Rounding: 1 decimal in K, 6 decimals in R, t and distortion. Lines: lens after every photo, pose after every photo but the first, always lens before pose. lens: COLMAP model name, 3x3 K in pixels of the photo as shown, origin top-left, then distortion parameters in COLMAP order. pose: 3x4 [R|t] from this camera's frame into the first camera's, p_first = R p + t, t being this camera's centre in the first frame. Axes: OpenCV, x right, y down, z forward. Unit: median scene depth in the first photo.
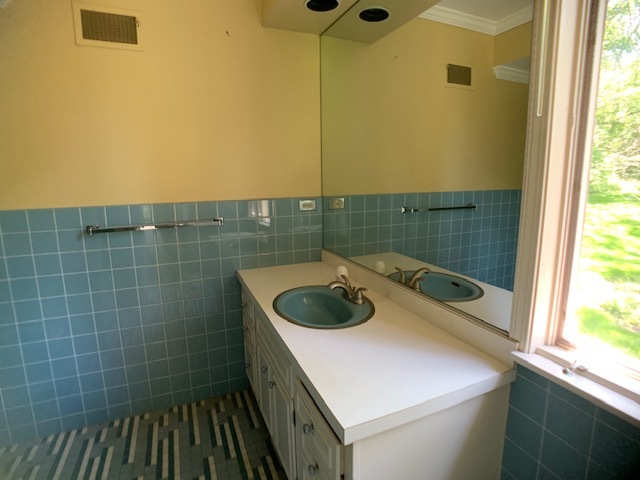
lens RADIAL K [[340.5, 0, 320.0], [0, 340.5, 240.0], [0, 0, 1]] dist [-0.006292, 0.000260]
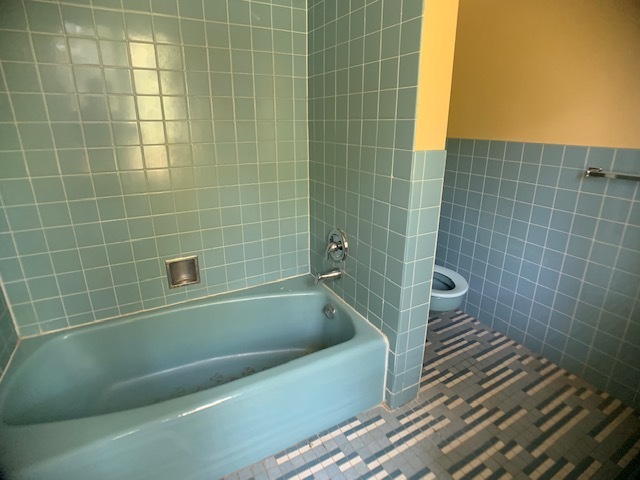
lens RADIAL K [[365.5, 0, 320.0], [0, 365.5, 240.0], [0, 0, 1]] dist [-0.001843, -0.000754]
pose [[0.104337, 0.331189, -0.937778, 0.274176], [-0.185347, 0.932880, 0.308838, -0.025201], [0.977118, 0.141591, 0.158719, 0.108836]]
